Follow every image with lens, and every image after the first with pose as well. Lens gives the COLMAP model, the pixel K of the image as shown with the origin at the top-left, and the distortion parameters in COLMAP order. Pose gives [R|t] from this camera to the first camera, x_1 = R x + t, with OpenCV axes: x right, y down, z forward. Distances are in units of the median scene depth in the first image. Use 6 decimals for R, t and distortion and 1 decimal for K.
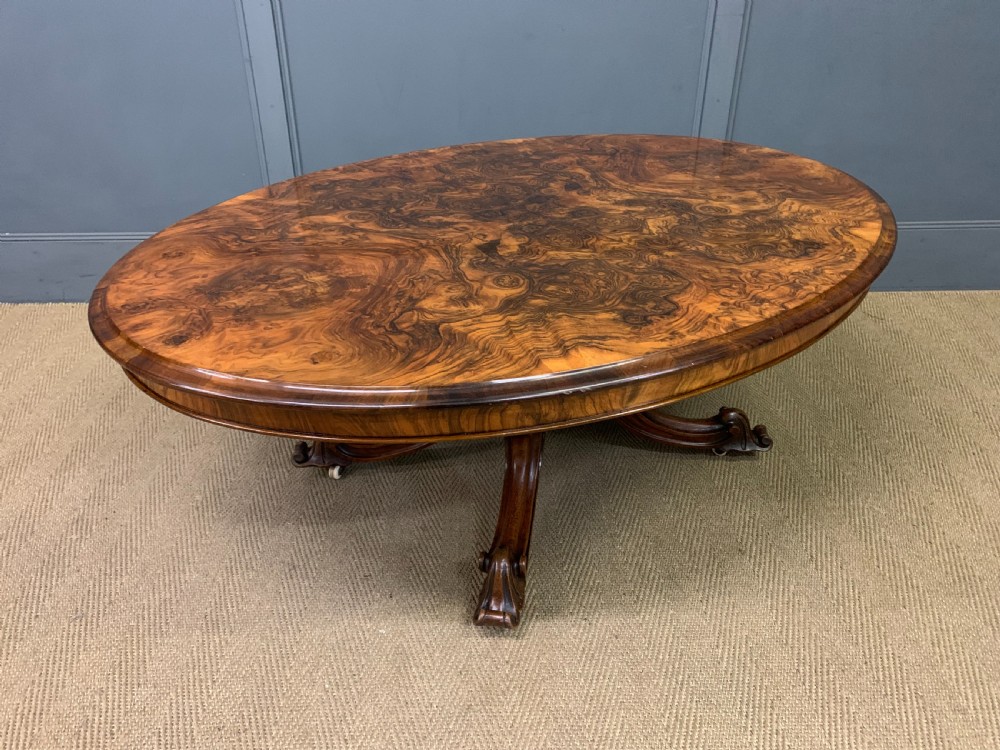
lens RADIAL K [[770.7, 0, 493.0], [0, 770.7, 391.3], [0, 0, 1]] dist [0.023502, -0.011870]
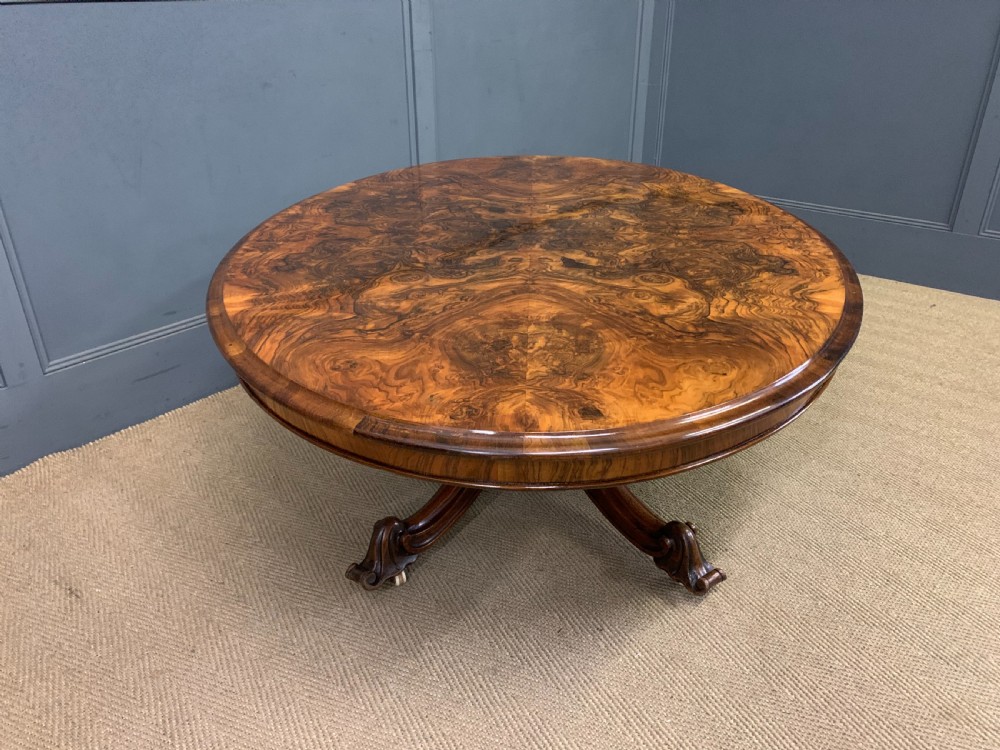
lens RADIAL K [[770.7, 0, 500.0], [0, 770.7, 380.1], [0, 0, 1]] dist [0.023502, -0.011870]
pose [[0.685550, -0.334283, 0.646743, -0.778643], [0.376249, 0.923200, 0.078350, -0.157101], [-0.623264, 0.189624, 0.758673, 0.290897]]
